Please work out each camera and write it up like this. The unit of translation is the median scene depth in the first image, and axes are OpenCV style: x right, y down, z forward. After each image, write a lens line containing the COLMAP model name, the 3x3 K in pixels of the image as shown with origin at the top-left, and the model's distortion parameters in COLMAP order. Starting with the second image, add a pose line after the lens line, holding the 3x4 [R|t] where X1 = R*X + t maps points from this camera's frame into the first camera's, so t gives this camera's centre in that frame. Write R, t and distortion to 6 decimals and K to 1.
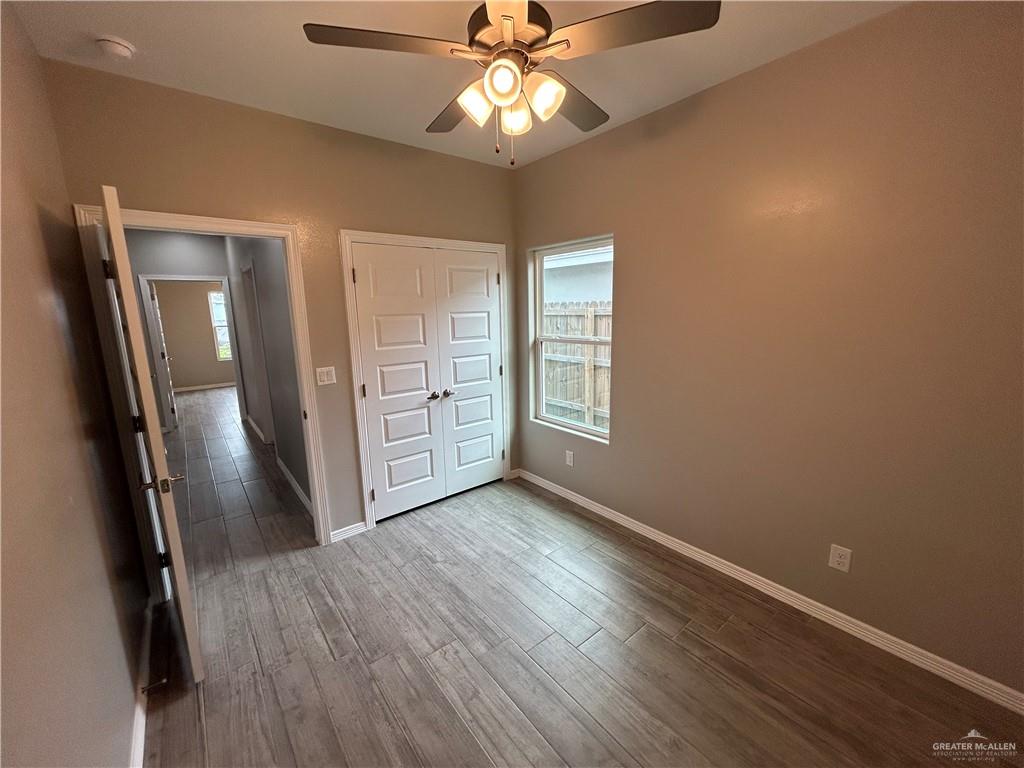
lens RADIAL K [[411.5, 0, 510.8], [0, 411.5, 390.8], [0, 0, 1]] dist [0.000212, 0.000952]
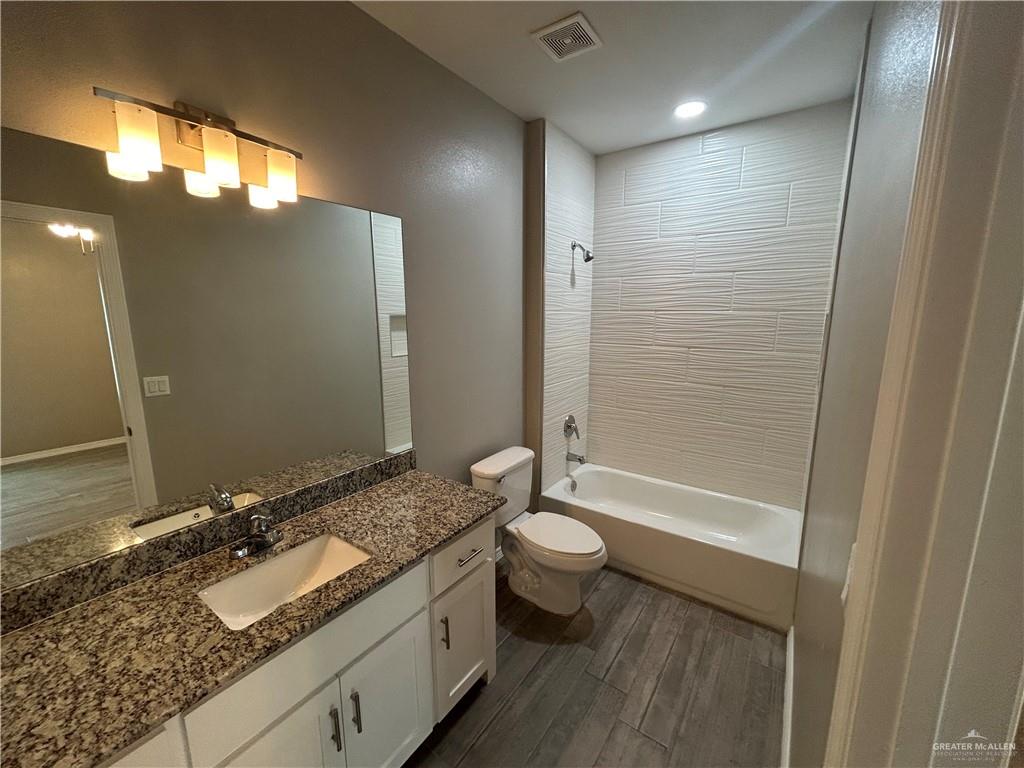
lens RADIAL K [[411.5, 0, 512.2], [0, 411.5, 383.5], [0, 0, 1]] dist [0.000212, 0.000952]
pose [[0.269611, 0.183255, -0.945372, 0.157269], [-0.194593, 0.971840, 0.132890, -0.081602], [0.943103, 0.148134, 0.297679, 0.379556]]
